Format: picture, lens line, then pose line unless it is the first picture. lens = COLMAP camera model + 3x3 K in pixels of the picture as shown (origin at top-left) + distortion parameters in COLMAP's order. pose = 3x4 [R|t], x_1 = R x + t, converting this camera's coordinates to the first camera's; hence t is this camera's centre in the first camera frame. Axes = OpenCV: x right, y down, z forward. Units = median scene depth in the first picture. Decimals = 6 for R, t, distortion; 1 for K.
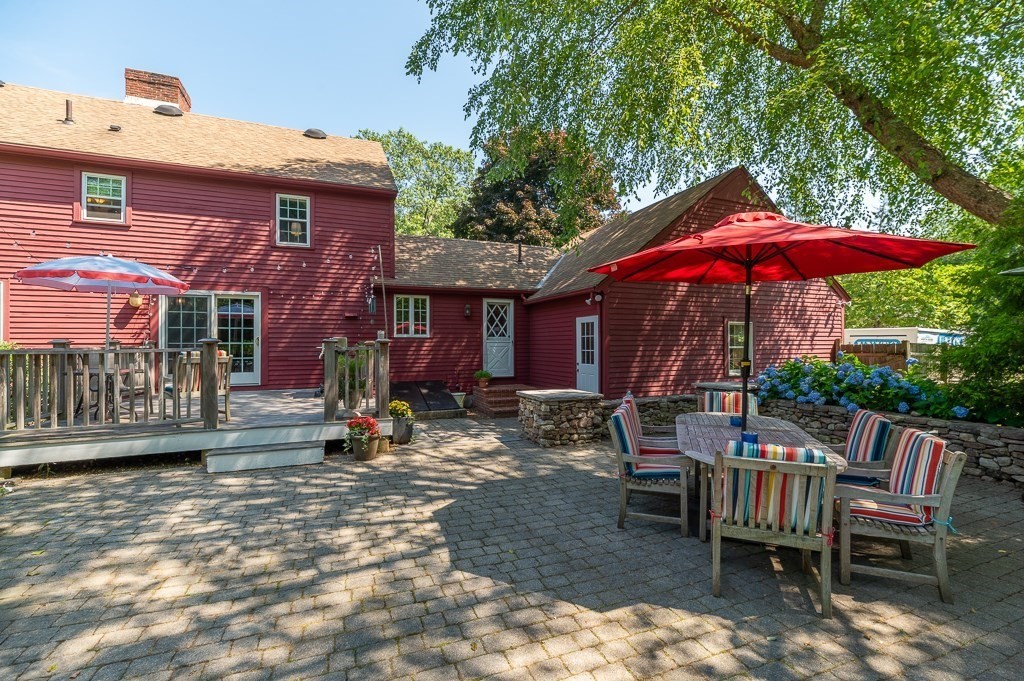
lens RADIAL K [[442.2, 0, 514.8], [0, 442.2, 343.7], [0, 0, 1]] dist [-0.000966, 0.000527]
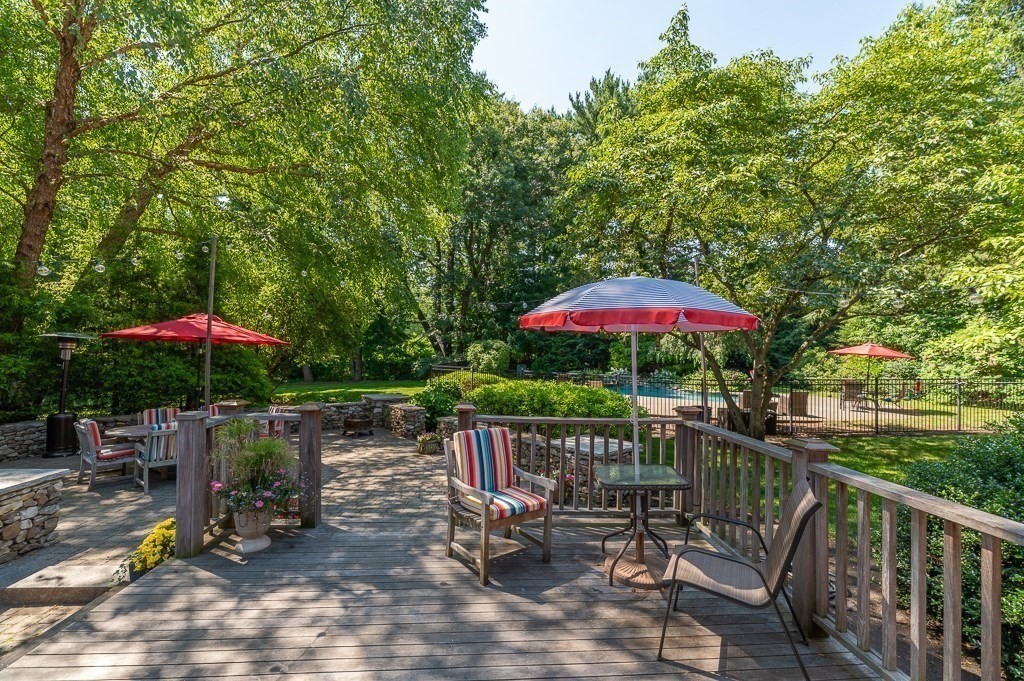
lens RADIAL K [[442.2, 0, 516.6], [0, 442.2, 344.0], [0, 0, 1]] dist [-0.000966, 0.000527]
pose [[-0.947324, -0.009963, 0.320122, -1.640194], [-0.015110, 0.999793, -0.013598, -0.164804], [-0.319920, -0.017718, -0.947279, 2.725912]]
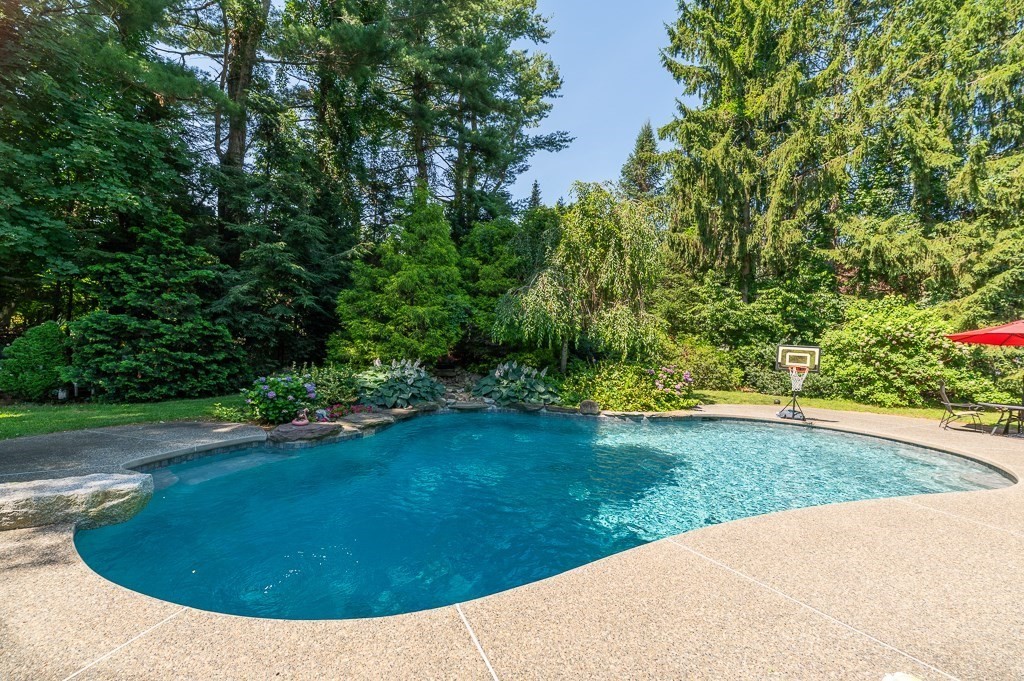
lens RADIAL K [[442.2, 0, 511.6], [0, 442.2, 344.0], [0, 0, 1]] dist [-0.000966, 0.000527]
pose [[-0.800551, -0.031659, -0.598428, 0.435132], [-0.045895, 0.998910, 0.008550, -0.017885], [0.597505, 0.034309, -0.801131, -3.092750]]
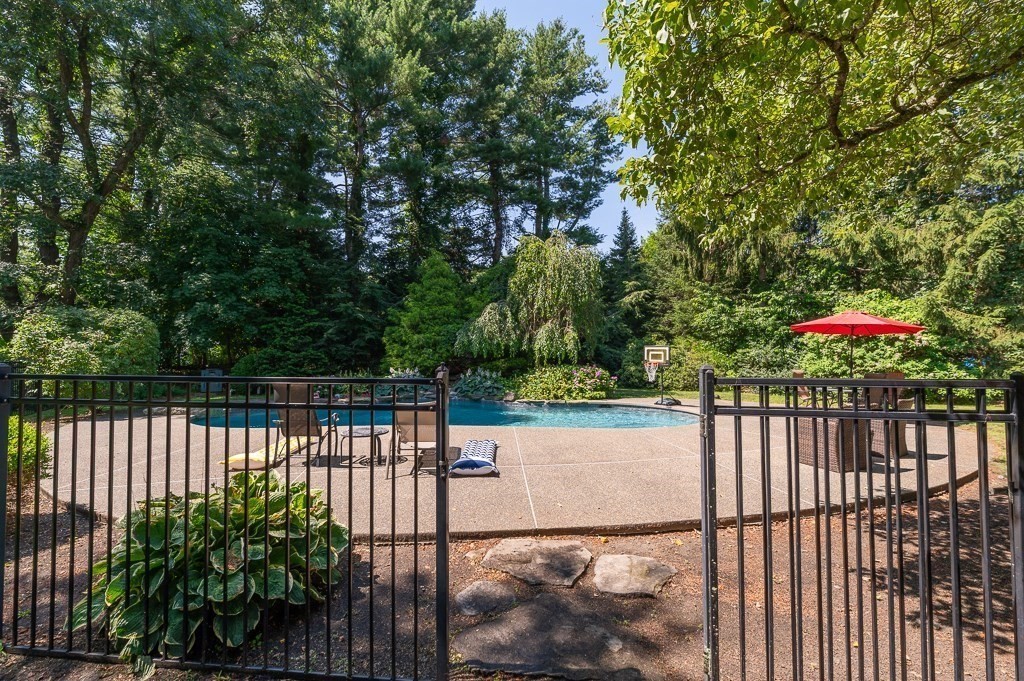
lens RADIAL K [[442.2, 0, 513.3], [0, 442.2, 346.4], [0, 0, 1]] dist [-0.000966, 0.000527]
pose [[-0.973905, -0.006281, -0.226869, -0.852823], [-0.000430, 0.999666, -0.025832, 0.033402], [0.226956, -0.025060, -0.973583, -0.921831]]
